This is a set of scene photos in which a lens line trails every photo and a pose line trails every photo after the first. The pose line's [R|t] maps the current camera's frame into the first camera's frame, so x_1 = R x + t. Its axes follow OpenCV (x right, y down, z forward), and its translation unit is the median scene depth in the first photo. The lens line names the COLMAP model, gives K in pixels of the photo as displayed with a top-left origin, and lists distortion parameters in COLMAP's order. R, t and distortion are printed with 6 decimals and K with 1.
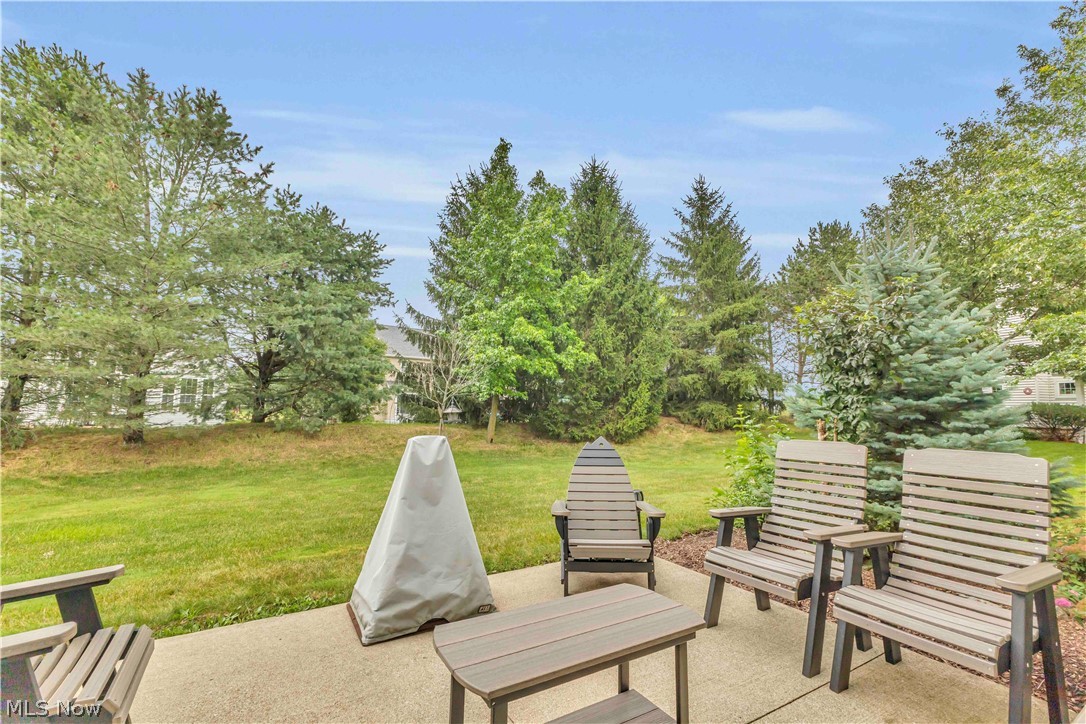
lens RADIAL K [[473.2, 0, 543.9], [0, 473.2, 372.0], [0, 0, 1]] dist [0.002302, 0.000043]
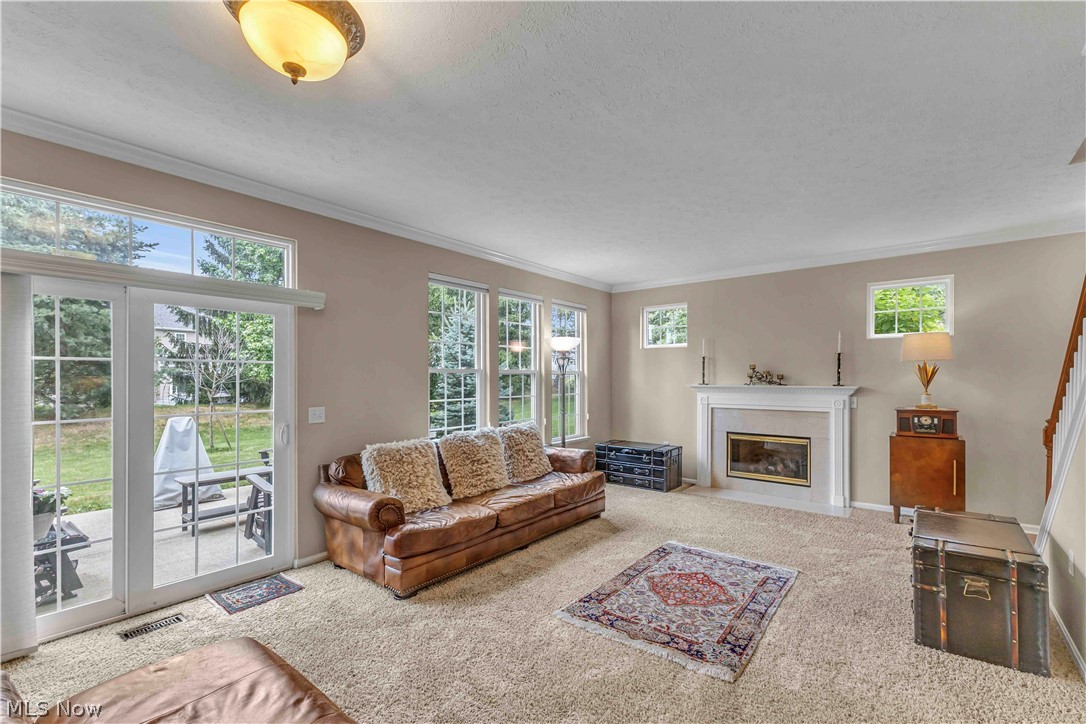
lens RADIAL K [[473.2, 0, 543.9], [0, 473.2, 372.0], [0, 0, 1]] dist [0.002302, 0.000043]
pose [[0.933850, -0.017119, 0.357256, 0.138314], [-0.005296, 0.998083, 0.061670, -0.053845], [-0.357627, -0.059482, 0.931968, -0.404955]]
